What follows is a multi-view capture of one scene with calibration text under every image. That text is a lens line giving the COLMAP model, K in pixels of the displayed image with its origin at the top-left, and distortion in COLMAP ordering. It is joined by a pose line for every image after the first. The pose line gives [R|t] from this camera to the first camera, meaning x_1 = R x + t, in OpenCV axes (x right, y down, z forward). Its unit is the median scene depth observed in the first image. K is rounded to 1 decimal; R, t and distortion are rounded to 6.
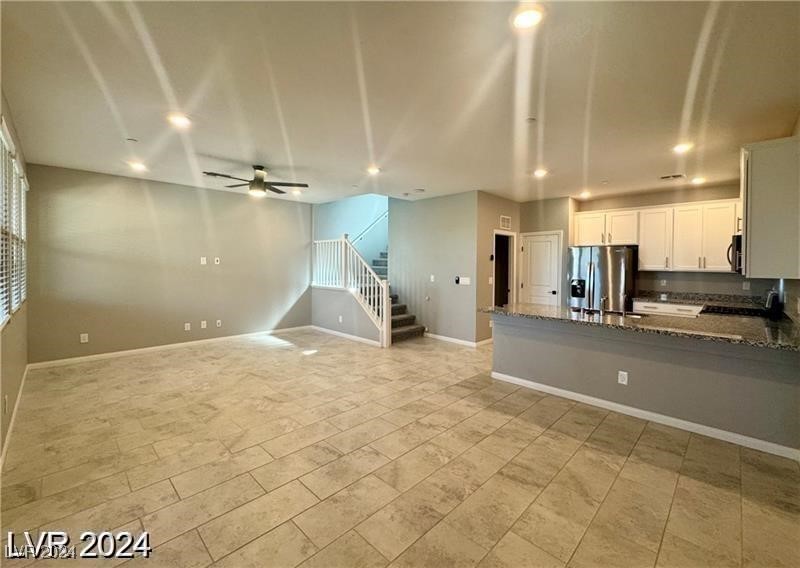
lens RADIAL K [[341.7, 0, 394.1], [0, 341.7, 264.3], [0, 0, 1]] dist [0.001073, -0.000213]
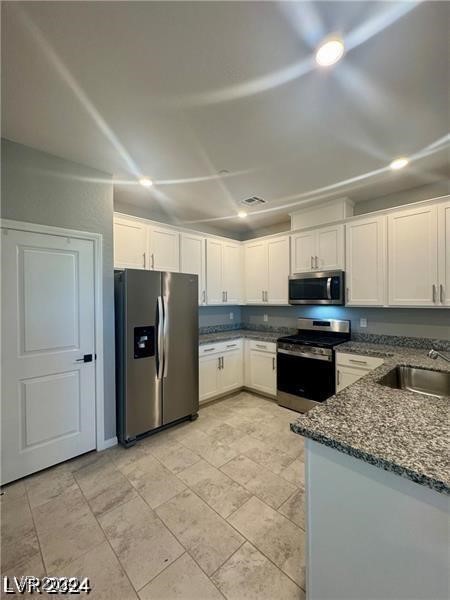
lens RADIAL K [[264.9, 0, 227.5], [0, 264.9, 301.4], [0, 0, 1]] dist [-0.019110, -0.000254]
pose [[0.018286, -0.006959, 0.999809, 0.139070], [0.001771, 0.999974, 0.006928, 0.005145], [-0.999831, 0.001644, 0.018297, 1.341485]]
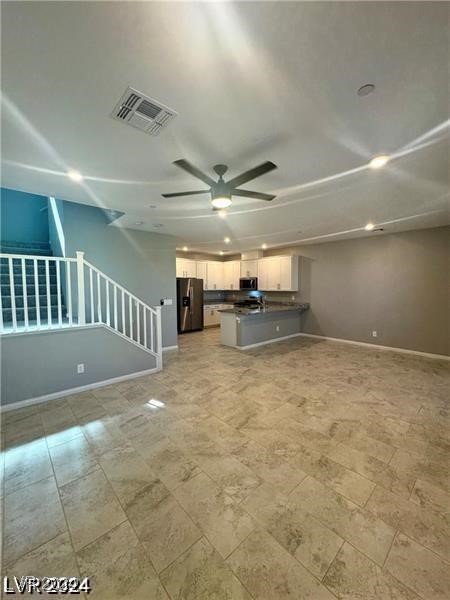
lens RADIAL K [[246.5, 0, 224.7], [0, 246.5, 298.6], [0, 0, 1]] dist [0.000569, -0.000075]
pose [[0.031465, -0.059750, 0.997717, -1.179566], [0.005639, 0.998206, 0.059601, -0.033736], [-0.999489, 0.003751, 0.031745, 1.195498]]
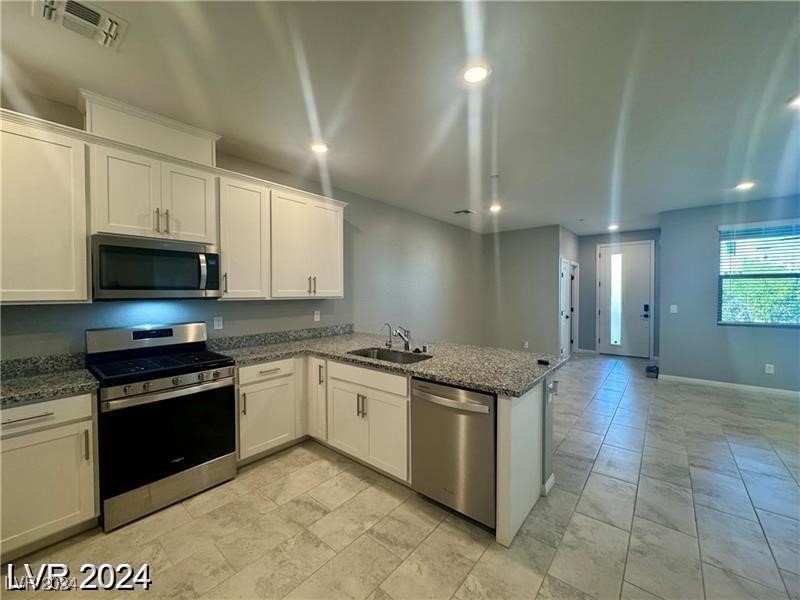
lens RADIAL K [[328.7, 0, 405.4], [0, 328.7, 297.8], [0, 0, 1]] dist [0.000569, -0.000075]
pose [[-0.992681, -0.001095, -0.120765, 0.690554], [-0.003429, 0.999811, 0.019127, 0.007259], [0.120721, 0.019401, -0.992497, 1.734692]]
